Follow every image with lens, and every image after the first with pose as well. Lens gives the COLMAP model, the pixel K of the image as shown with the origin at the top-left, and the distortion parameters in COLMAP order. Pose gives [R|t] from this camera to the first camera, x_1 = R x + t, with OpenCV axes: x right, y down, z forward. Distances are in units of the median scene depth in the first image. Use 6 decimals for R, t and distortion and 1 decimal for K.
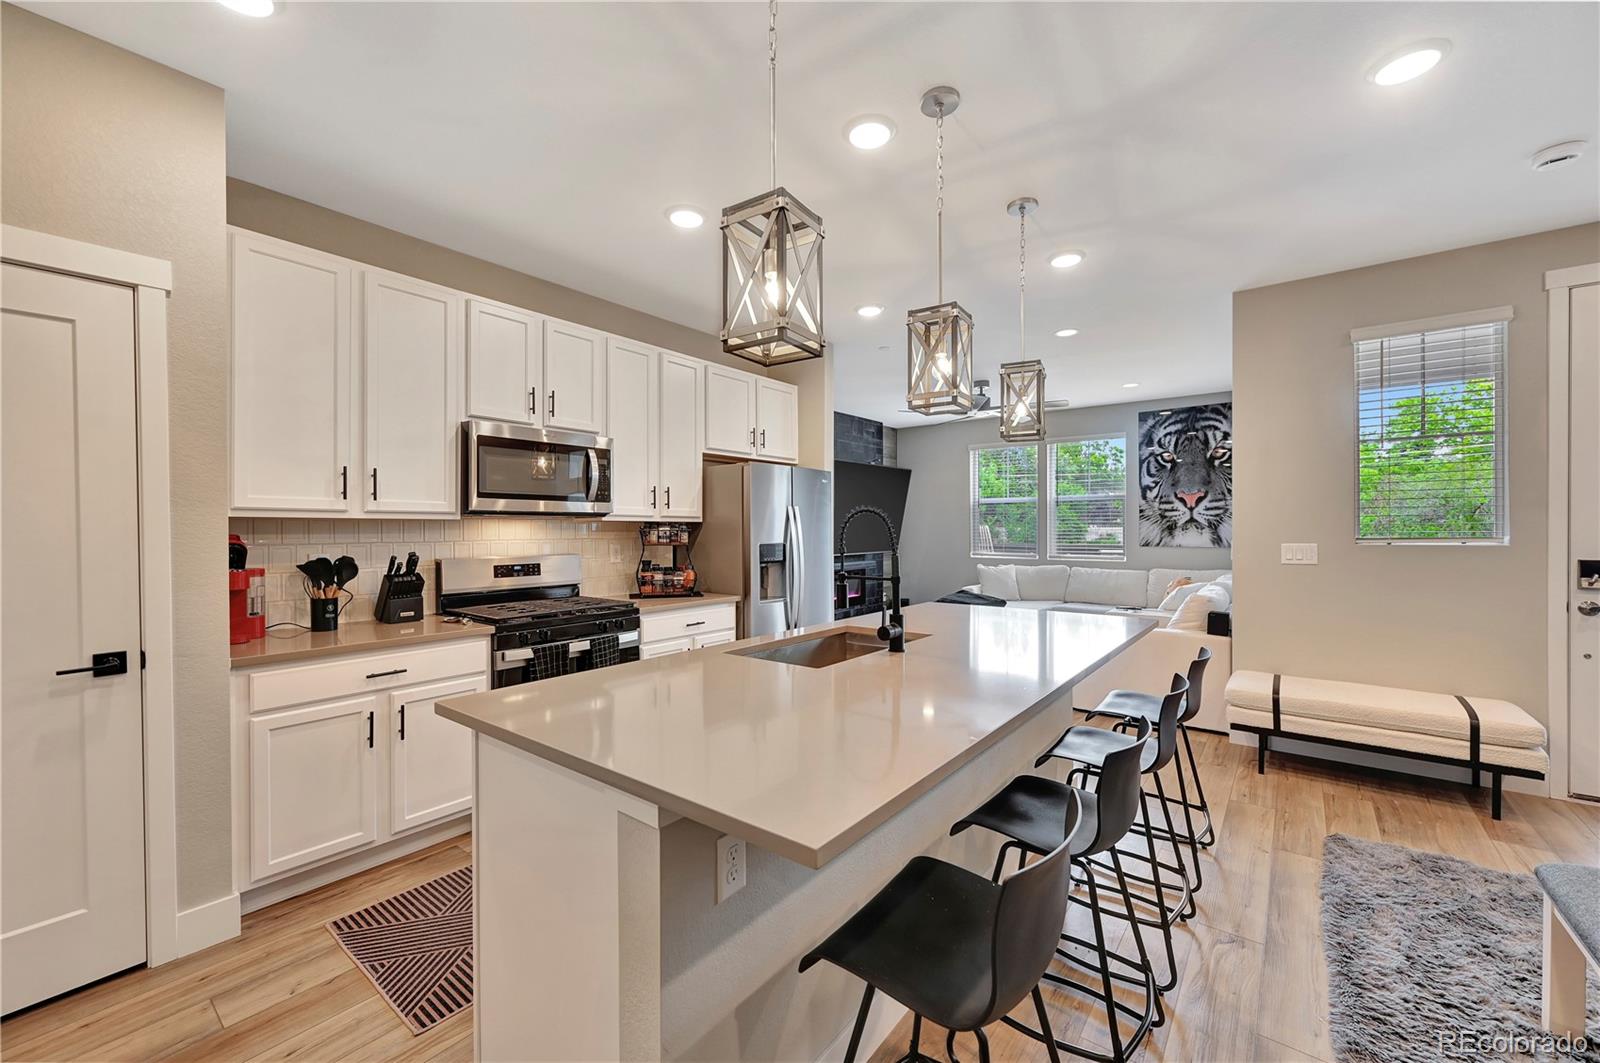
lens RADIAL K [[638.4, 0, 809.2], [0, 638.4, 532.3], [0, 0, 1]] dist [-0.002972, 0.000982]
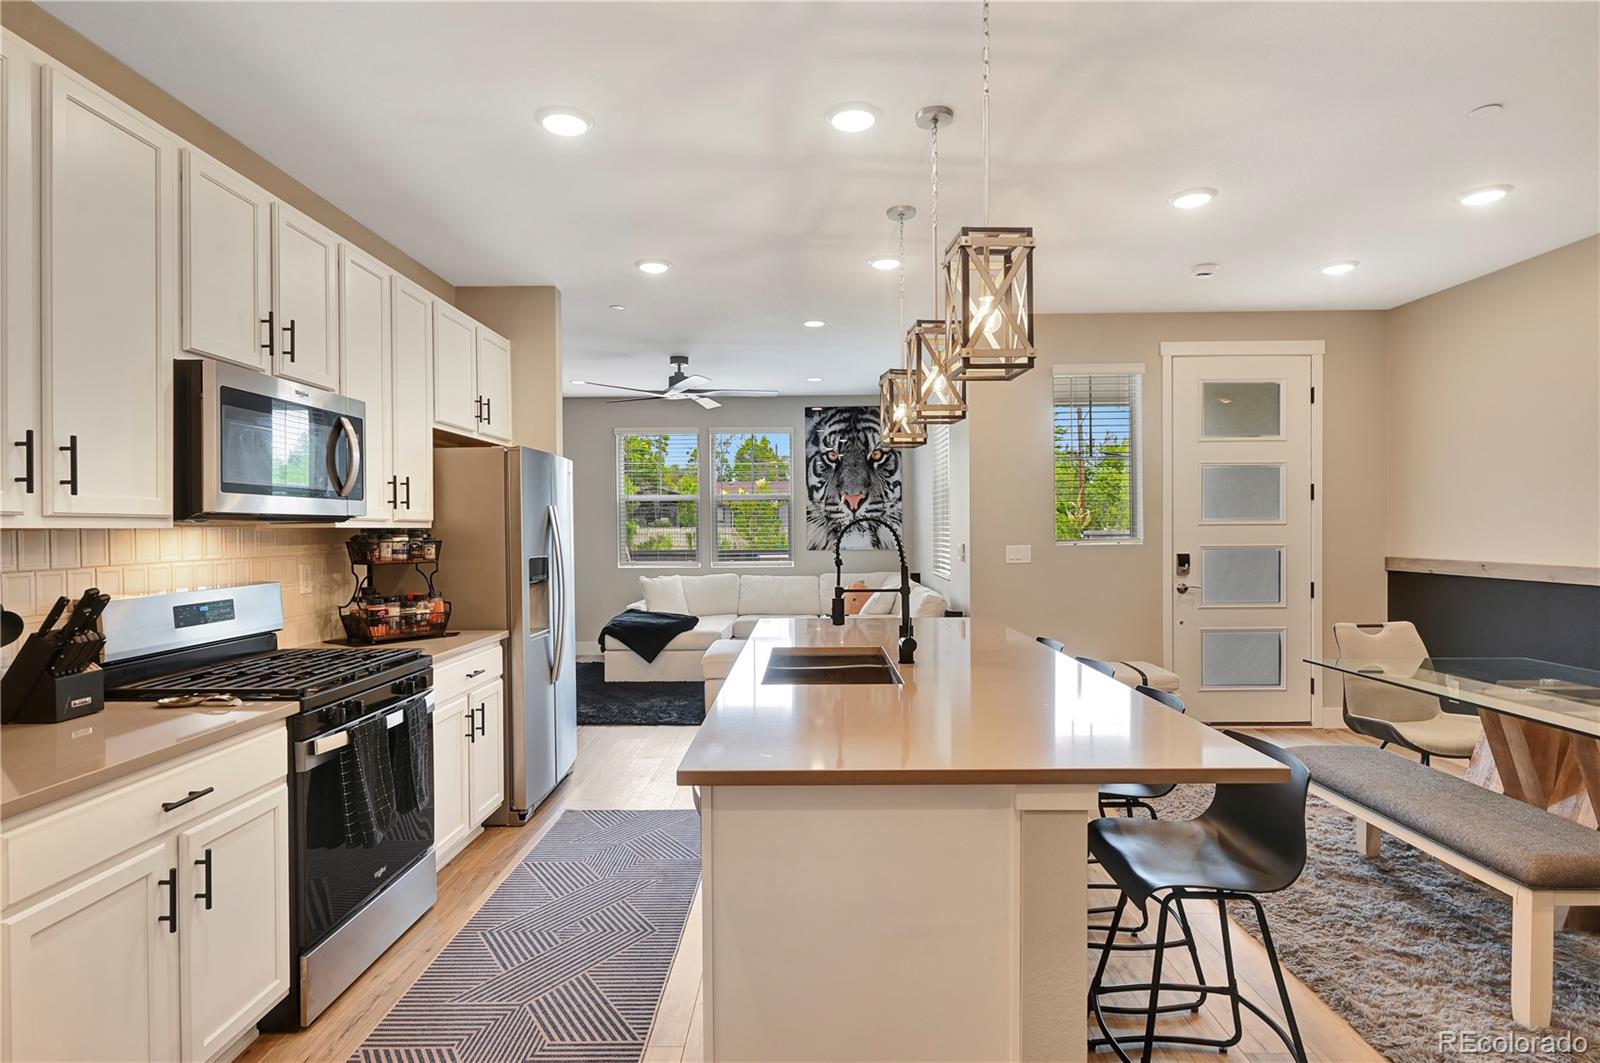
lens RADIAL K [[834.5, 0, 814.5], [0, 834.5, 535.9], [0, 0, 1]] dist [0.000168, -0.002886]
pose [[0.791917, -0.009419, 0.610556, -0.239234], [0.007847, 0.999955, 0.005248, -0.005593], [-0.610578, 0.000635, 0.791956, 0.020835]]
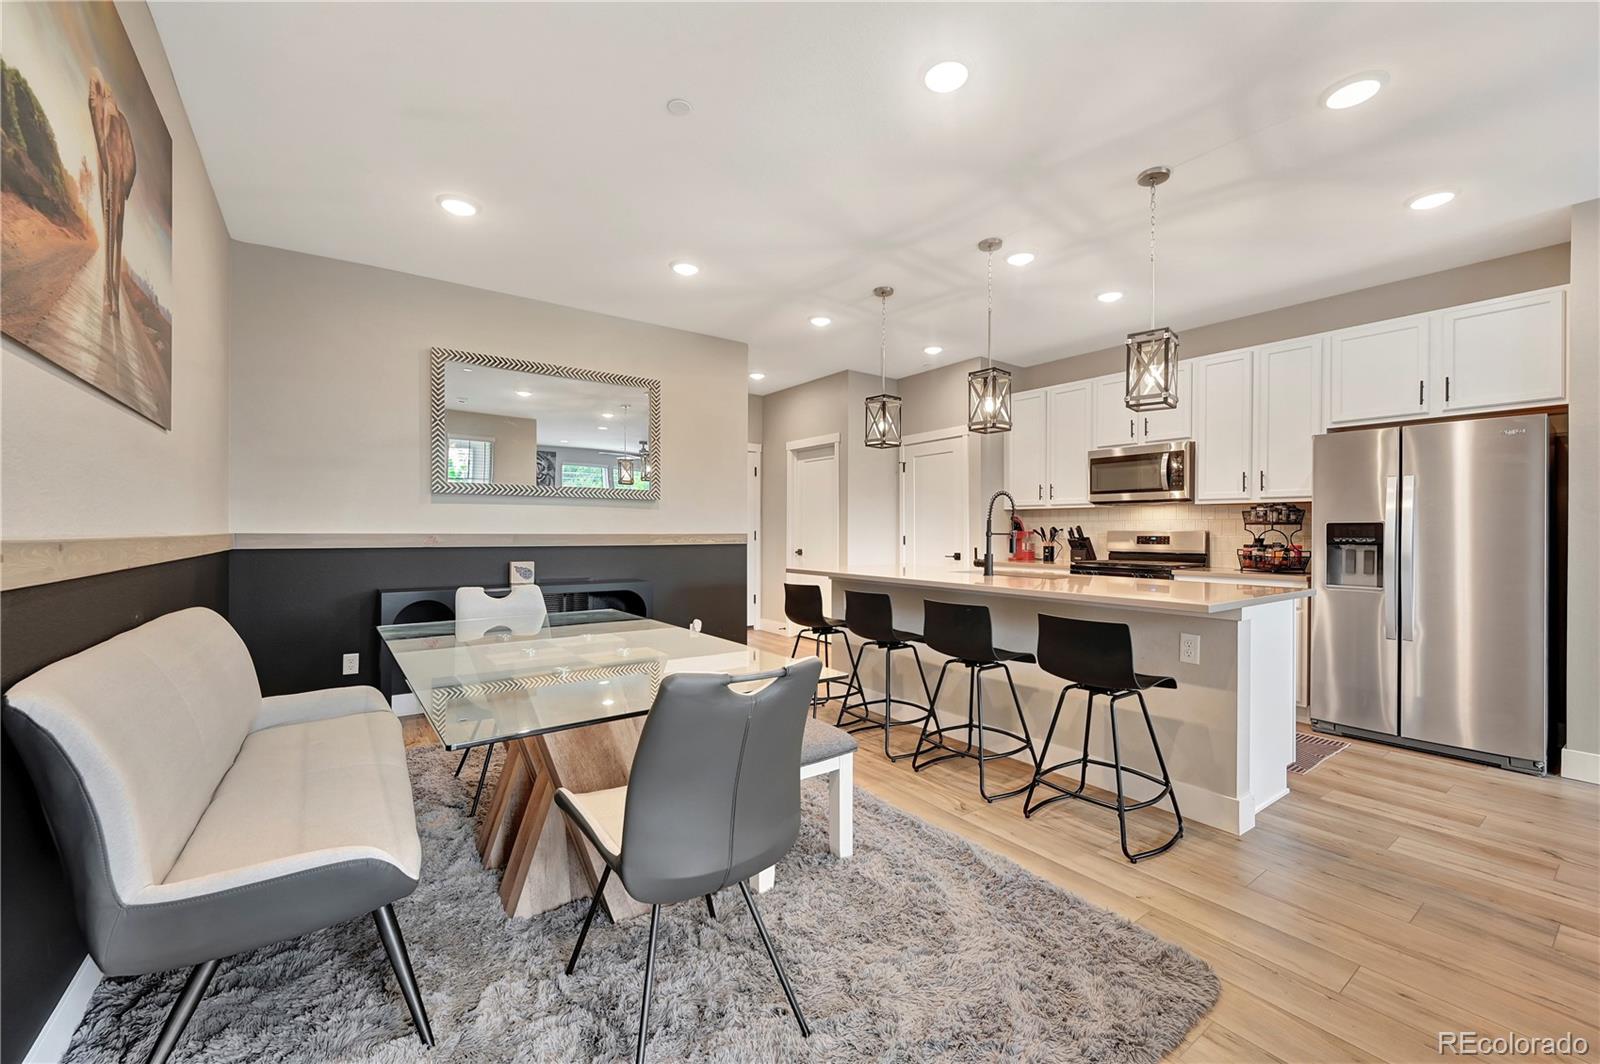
lens RADIAL K [[638.4, 0, 794.3], [0, 638.4, 530.2], [0, 0, 1]] dist [-0.002972, 0.000982]
pose [[-0.293790, 0.001149, -0.955869, 0.604297], [-0.011192, 0.999927, 0.004642, 0.019409], [0.955805, 0.012062, -0.293755, 0.315384]]
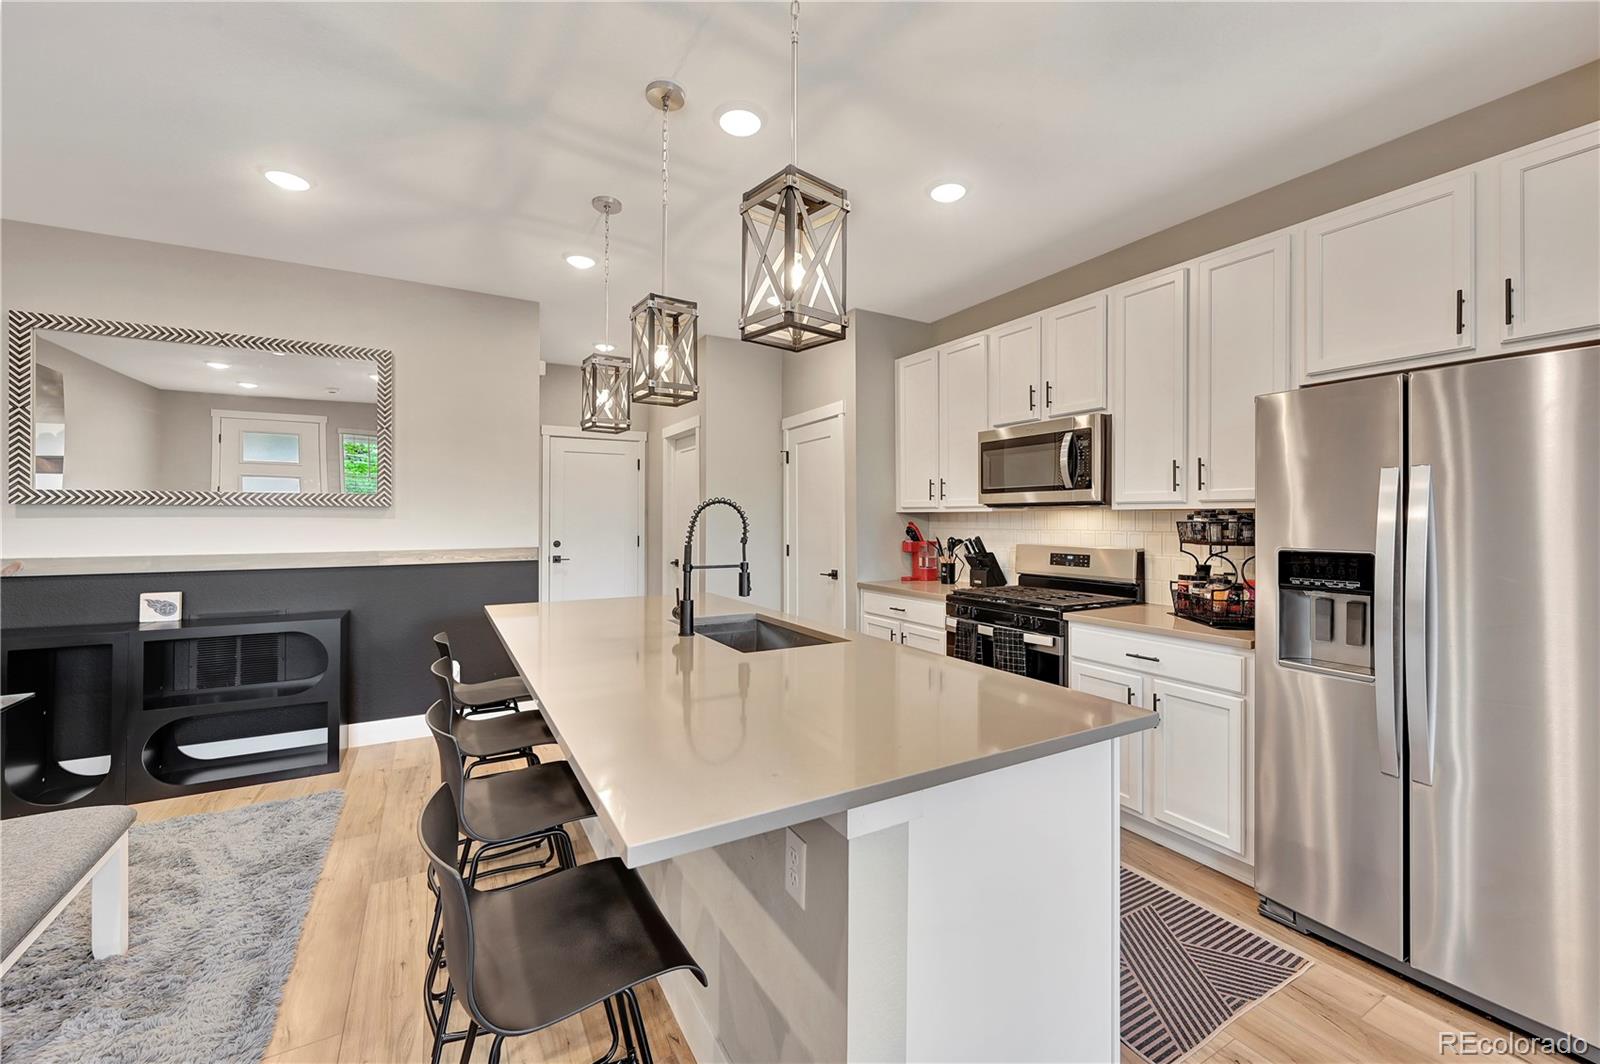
lens RADIAL K [[638.4, 0, 797.0], [0, 638.4, 511.8], [0, 0, 1]] dist [-0.002972, 0.000982]
pose [[-0.394416, -0.007442, -0.918902, 0.324557], [-0.006181, 0.999966, -0.005446, -0.004561], [0.918911, 0.003531, -0.394449, 0.497306]]
